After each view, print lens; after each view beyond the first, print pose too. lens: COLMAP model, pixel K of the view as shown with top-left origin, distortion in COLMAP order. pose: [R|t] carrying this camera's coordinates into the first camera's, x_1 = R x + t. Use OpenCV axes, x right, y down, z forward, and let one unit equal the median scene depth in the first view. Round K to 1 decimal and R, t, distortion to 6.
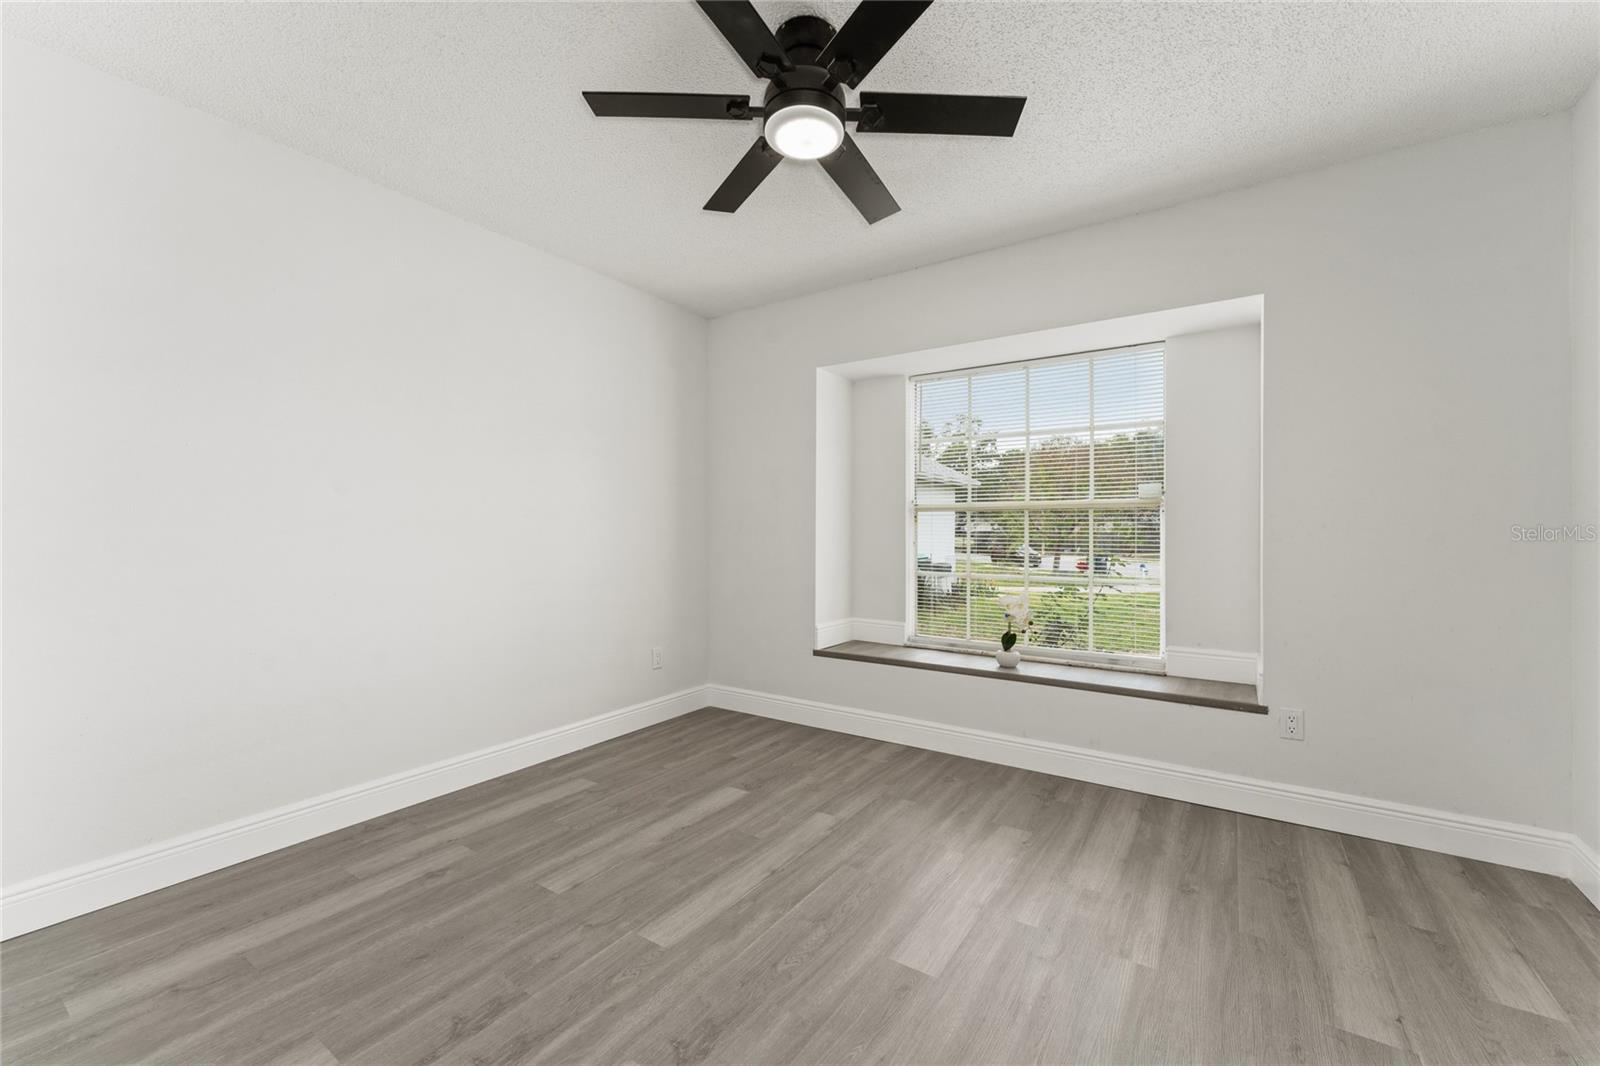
lens RADIAL K [[640.5, 0, 799.6], [0, 640.5, 533.5], [0, 0, 1]] dist [0.000756, 0.000006]
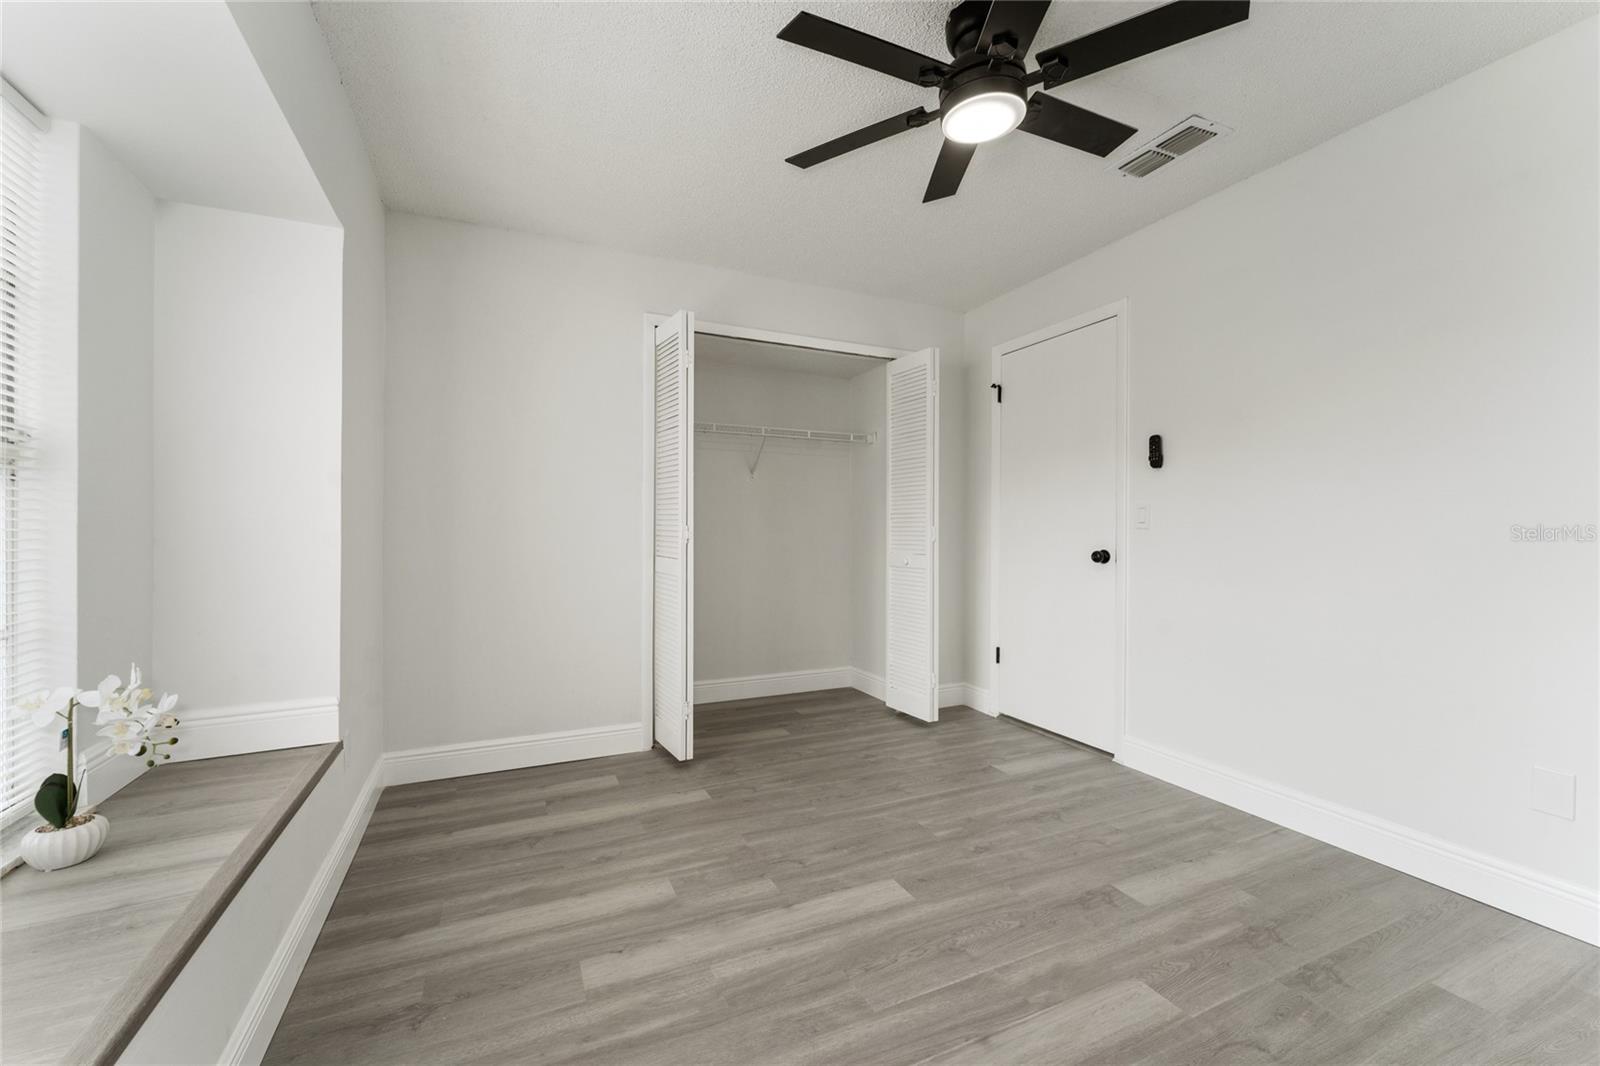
lens RADIAL K [[640.5, 0, 798.2], [0, 640.5, 531.6], [0, 0, 1]] dist [0.000756, 0.000006]
pose [[-0.850819, -0.003436, 0.525447, -0.260893], [-0.003065, 0.999994, 0.001577, 0.004797], [-0.525450, -0.000269, -0.850825, 1.938117]]
